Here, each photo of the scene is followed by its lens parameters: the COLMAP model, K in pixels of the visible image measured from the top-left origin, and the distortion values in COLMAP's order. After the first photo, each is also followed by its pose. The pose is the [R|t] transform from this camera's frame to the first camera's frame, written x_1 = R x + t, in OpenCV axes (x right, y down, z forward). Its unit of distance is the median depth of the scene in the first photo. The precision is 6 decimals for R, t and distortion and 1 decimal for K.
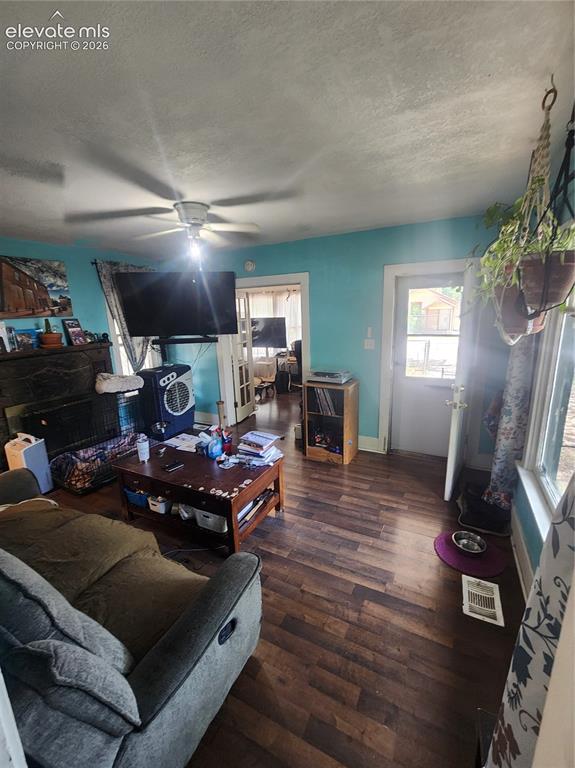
lens RADIAL K [[321.2, 0, 287.5], [0, 321.2, 384.0], [0, 0, 1]] dist [-0.000191, 0.000032]
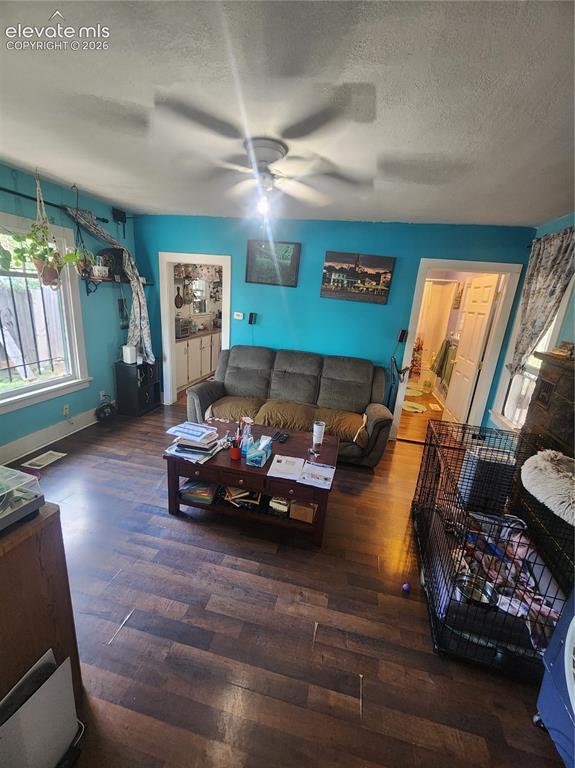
lens RADIAL K [[321.2, 0, 287.5], [0, 321.2, 384.0], [0, 0, 1]] dist [-0.000191, 0.000032]
pose [[-0.969967, 0.025989, -0.241844, -0.132357], [-0.095702, 0.873306, 0.477679, -0.385853], [0.223618, 0.486478, -0.844591, 1.778969]]
